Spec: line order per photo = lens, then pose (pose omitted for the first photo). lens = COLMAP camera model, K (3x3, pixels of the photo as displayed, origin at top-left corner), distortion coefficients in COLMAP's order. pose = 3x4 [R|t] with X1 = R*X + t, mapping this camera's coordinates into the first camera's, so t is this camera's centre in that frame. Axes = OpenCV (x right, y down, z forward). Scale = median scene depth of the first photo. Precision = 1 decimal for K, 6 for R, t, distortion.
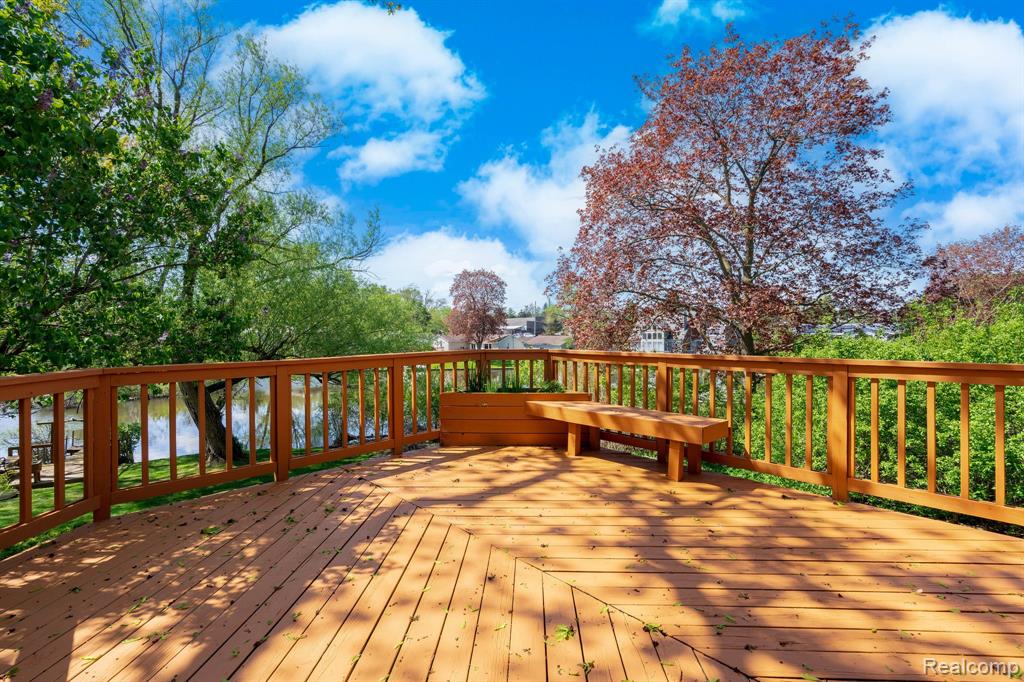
lens RADIAL K [[465.7, 0, 510.5], [0, 465.7, 328.2], [0, 0, 1]] dist [-0.023699, -0.000068]
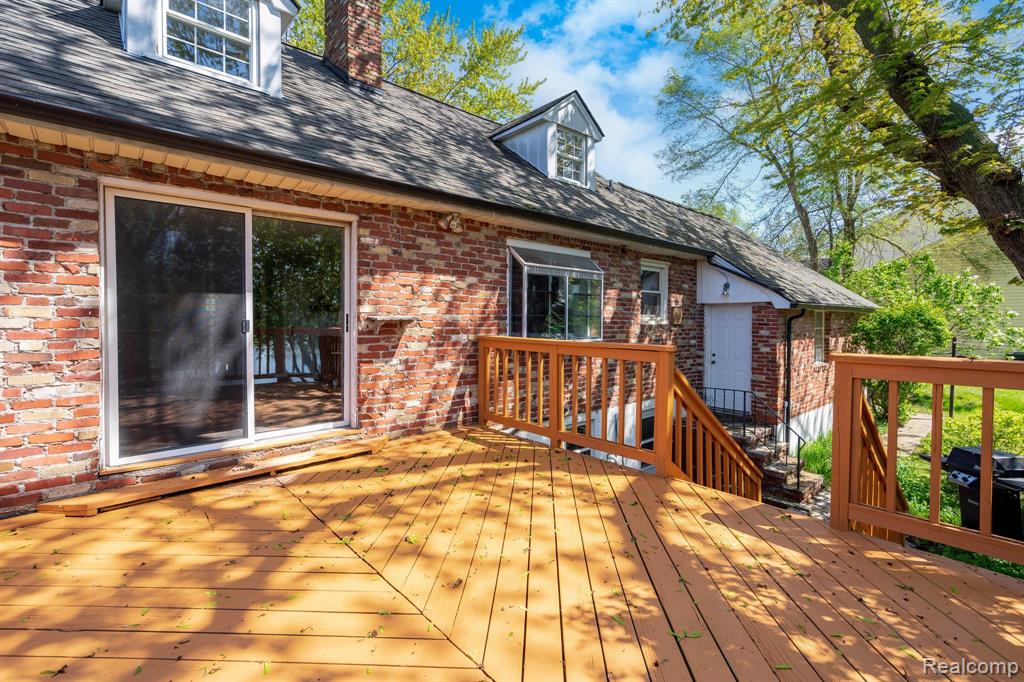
lens RADIAL K [[465.7, 0, 510.5], [0, 465.7, 328.2], [0, 0, 1]] dist [-0.023699, -0.000068]
pose [[-0.999545, 0.026468, 0.014485, -0.194382], [0.026621, 0.999591, 0.010436, 0.030107], [-0.014203, 0.010817, -0.999841, 2.009798]]
